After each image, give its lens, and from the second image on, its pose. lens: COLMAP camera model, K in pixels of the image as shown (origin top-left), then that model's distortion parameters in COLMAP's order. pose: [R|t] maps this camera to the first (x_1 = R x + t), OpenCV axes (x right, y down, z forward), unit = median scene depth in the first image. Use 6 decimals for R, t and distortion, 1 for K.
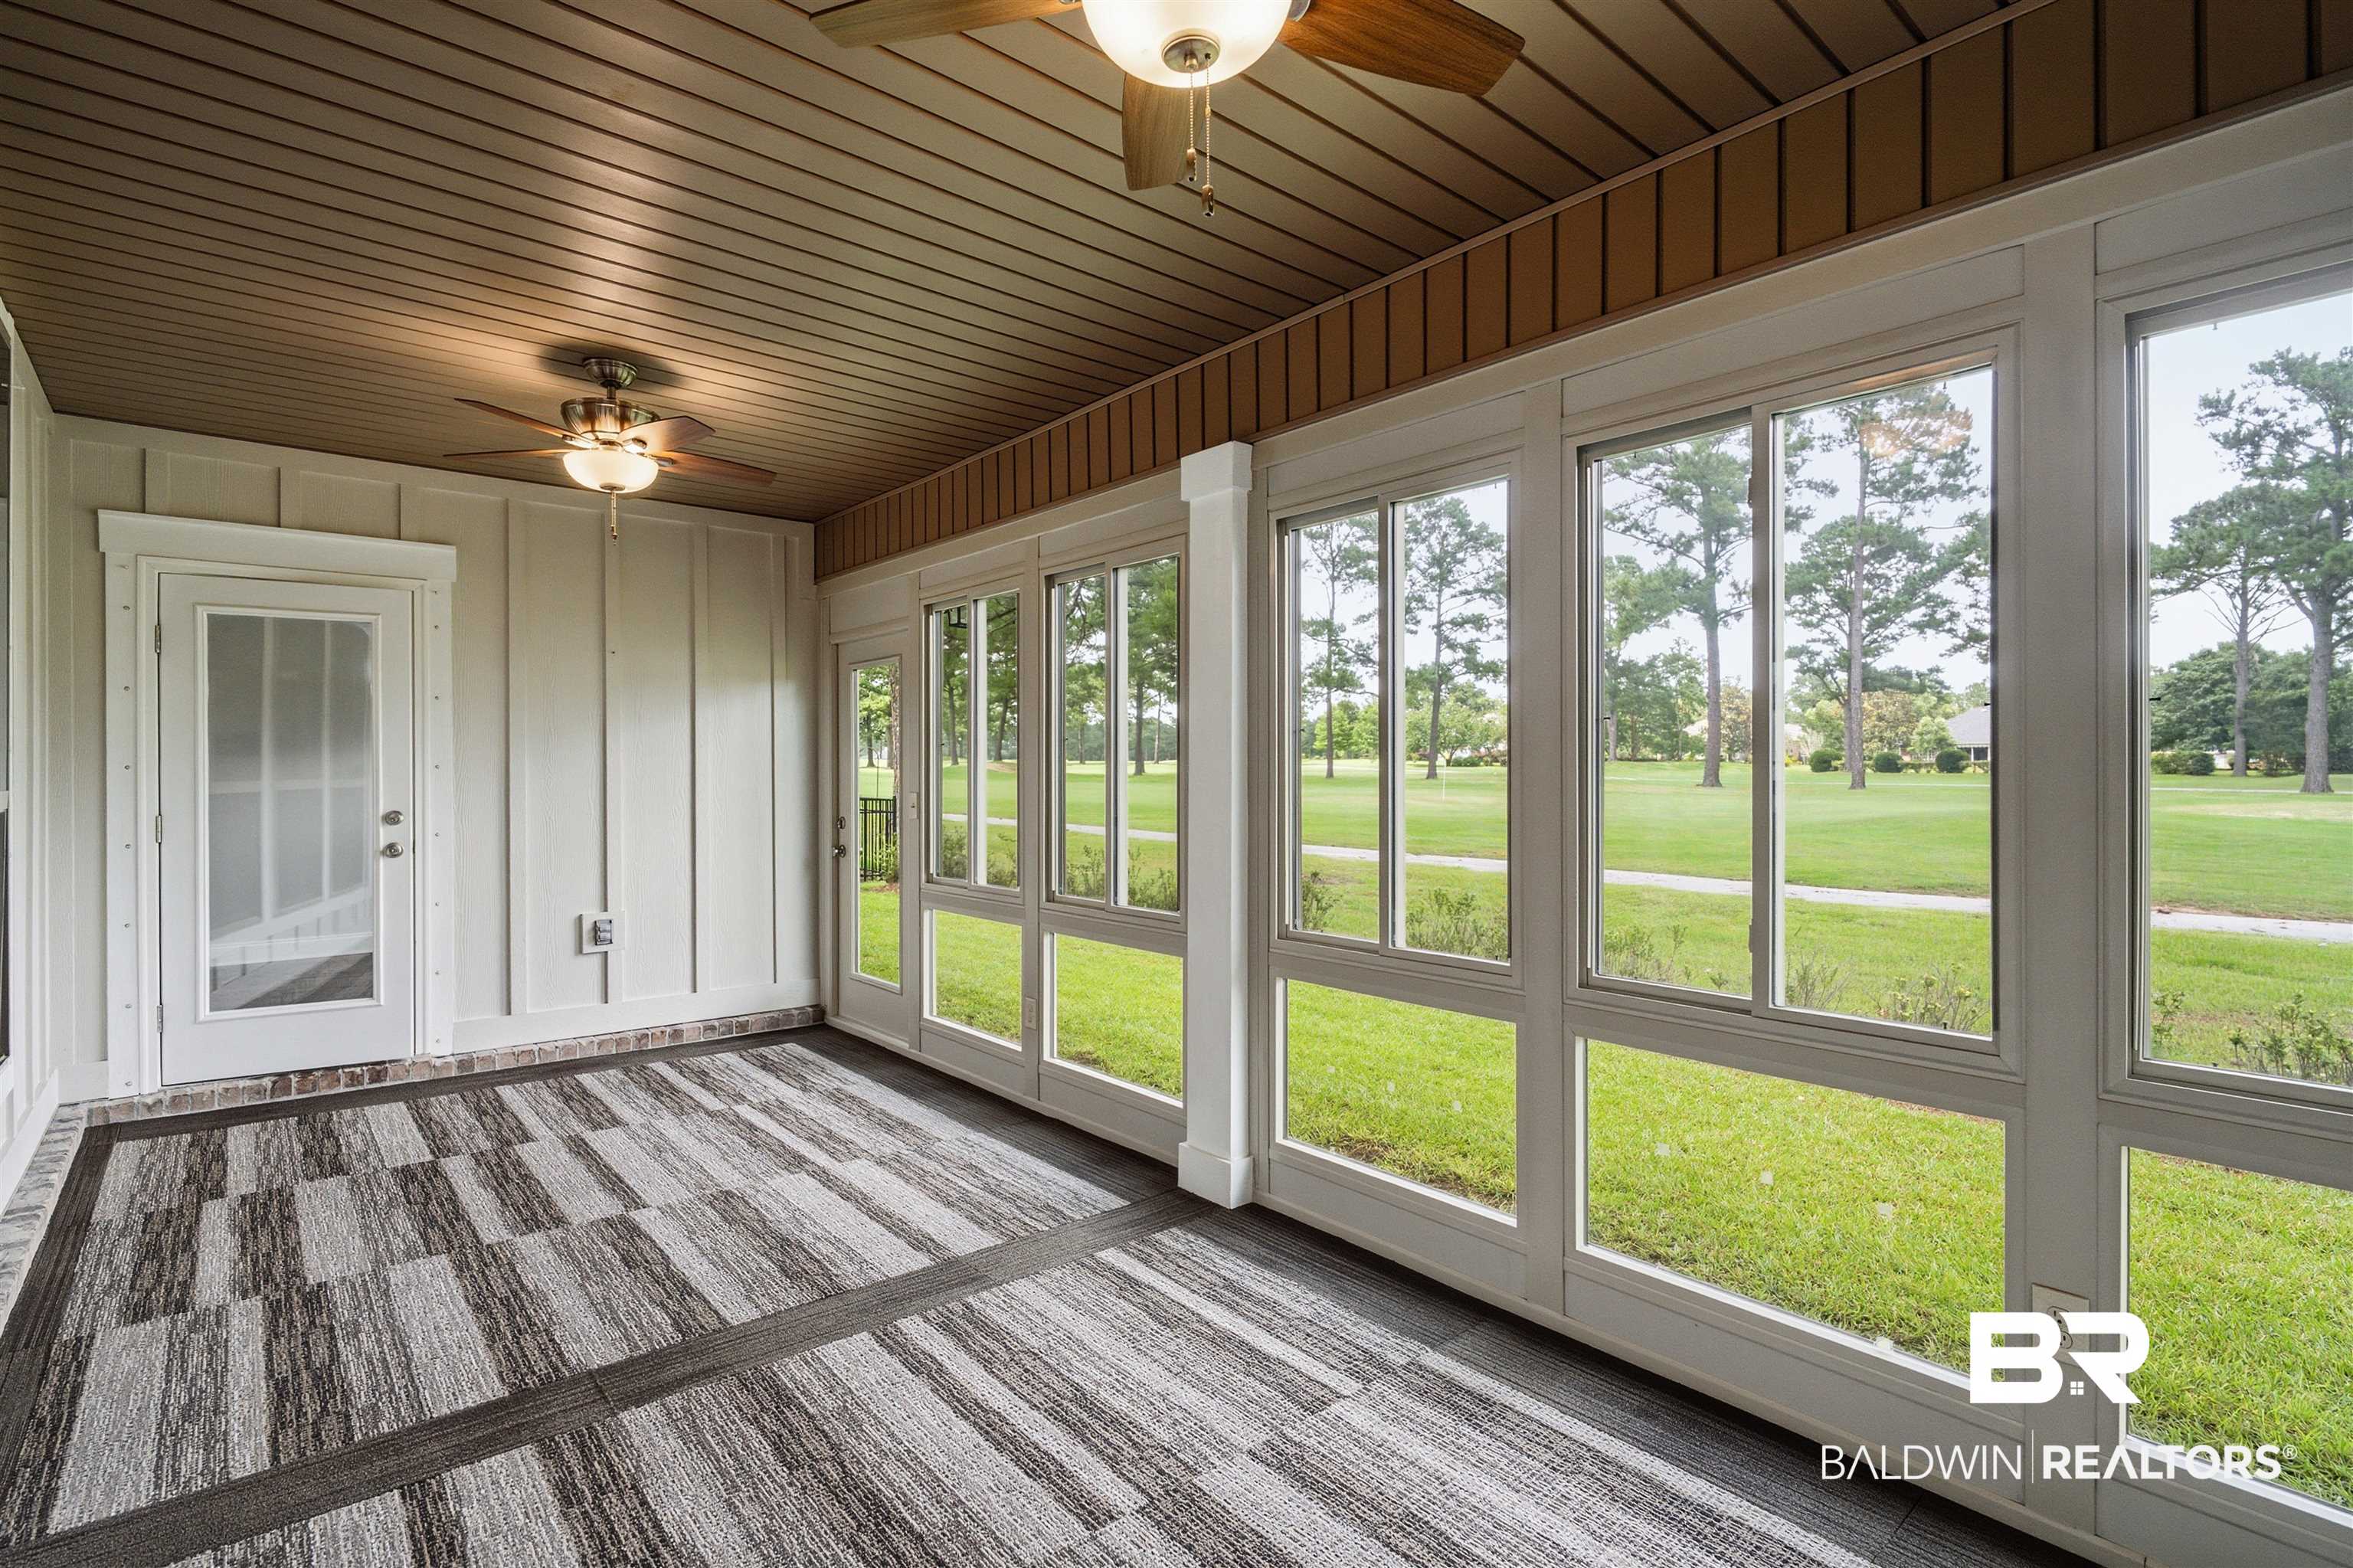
lens RADIAL K [[1102.0, 0, 1191.5], [0, 1102.0, 788.2], [0, 0, 1]] dist [0.007962, -0.003060]
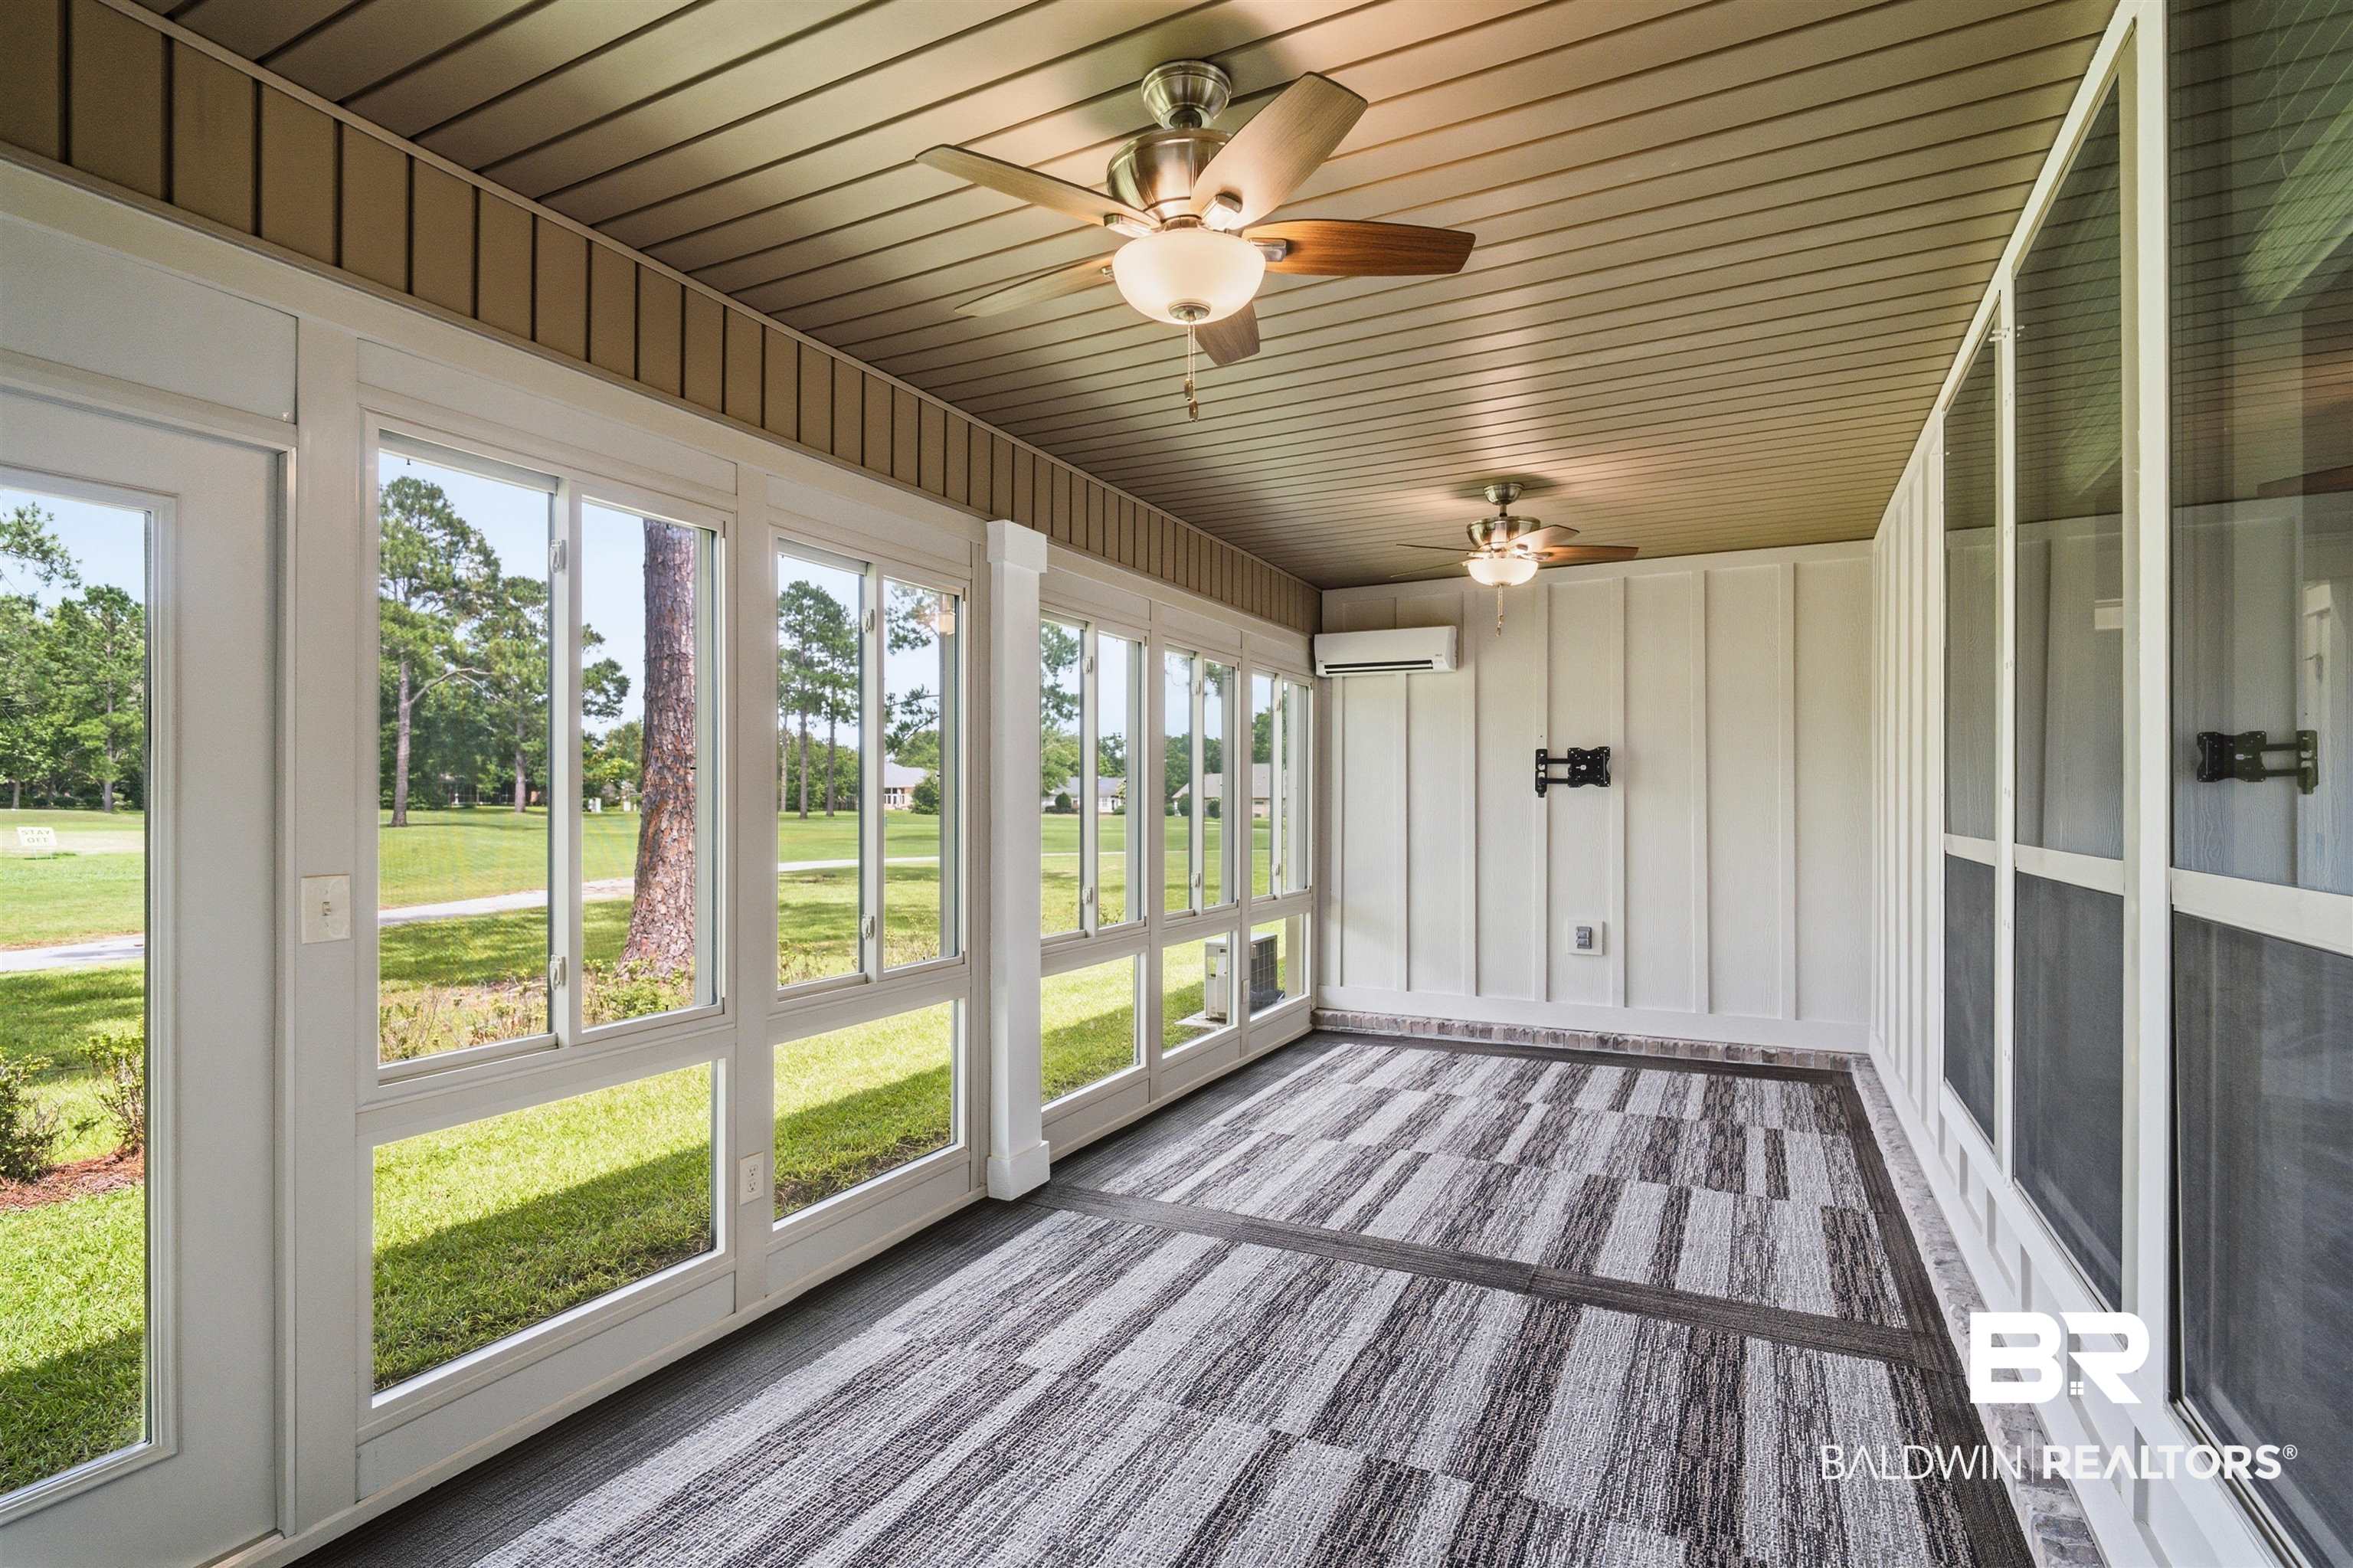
lens RADIAL K [[1102.0, 0, 1183.8], [0, 1102.0, 786.3], [0, 0, 1]] dist [0.007962, -0.003060]
pose [[-0.370408, 0.013695, 0.928768, -1.381878], [0.017929, 0.999810, -0.007592, -0.034795], [-0.928696, 0.013839, -0.370584, 1.599243]]
